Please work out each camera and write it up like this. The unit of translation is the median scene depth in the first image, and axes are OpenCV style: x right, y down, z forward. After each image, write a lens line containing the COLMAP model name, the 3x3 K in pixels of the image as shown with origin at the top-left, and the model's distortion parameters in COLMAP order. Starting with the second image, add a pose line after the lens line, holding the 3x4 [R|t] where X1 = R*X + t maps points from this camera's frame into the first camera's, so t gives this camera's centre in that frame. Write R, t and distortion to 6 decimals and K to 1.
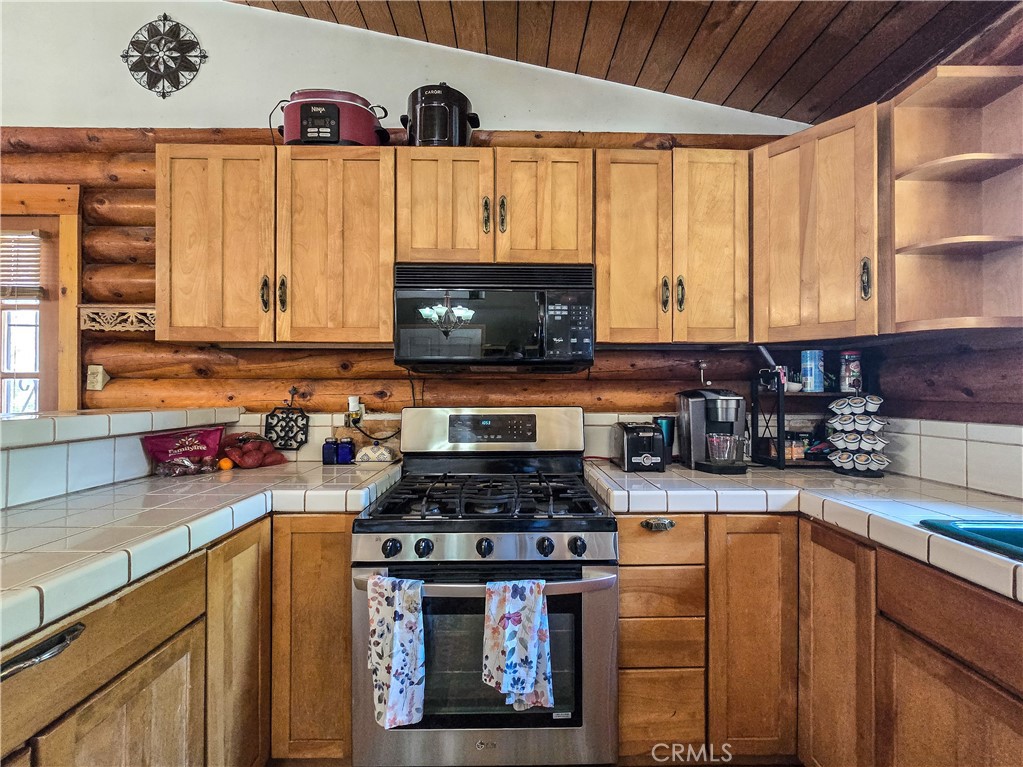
lens RADIAL K [[416.4, 0, 512.1], [0, 416.4, 389.4], [0, 0, 1]] dist [-0.000315, -0.000093]
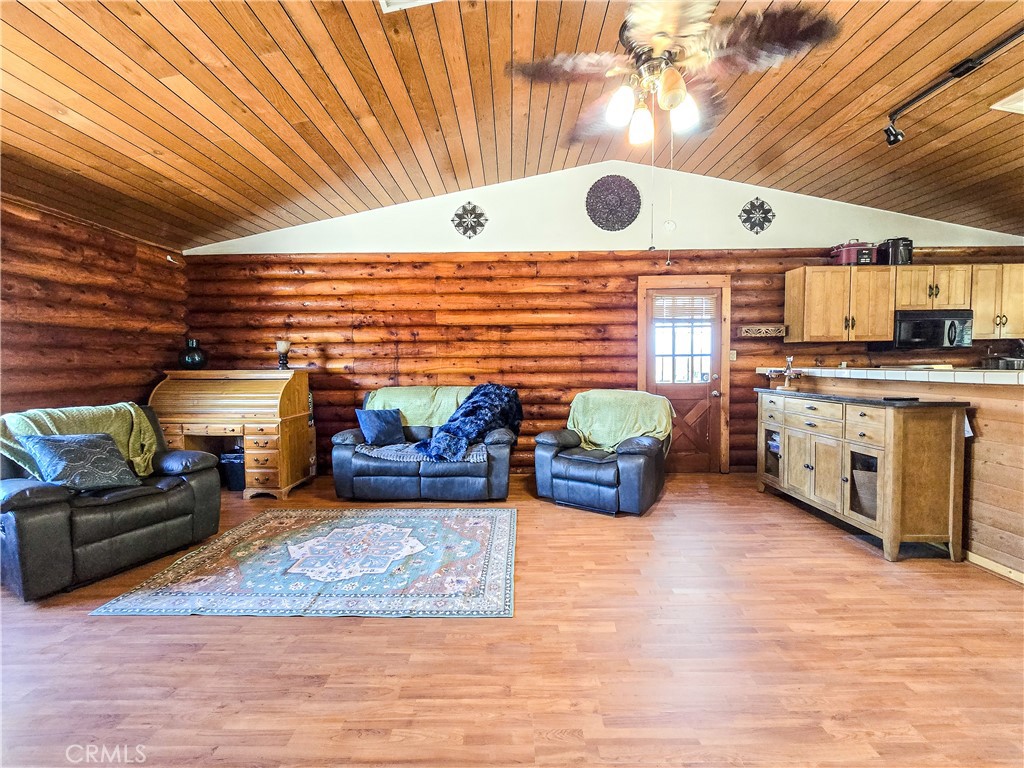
lens RADIAL K [[416.8, 0, 508.9], [0, 416.8, 376.6], [0, 0, 1]] dist [-0.000315, -0.000093]
pose [[0.999831, -0.013623, -0.012338, -2.299896], [0.014163, 0.998897, 0.044759, -0.033167], [0.011715, -0.044926, 0.998922, -1.432446]]
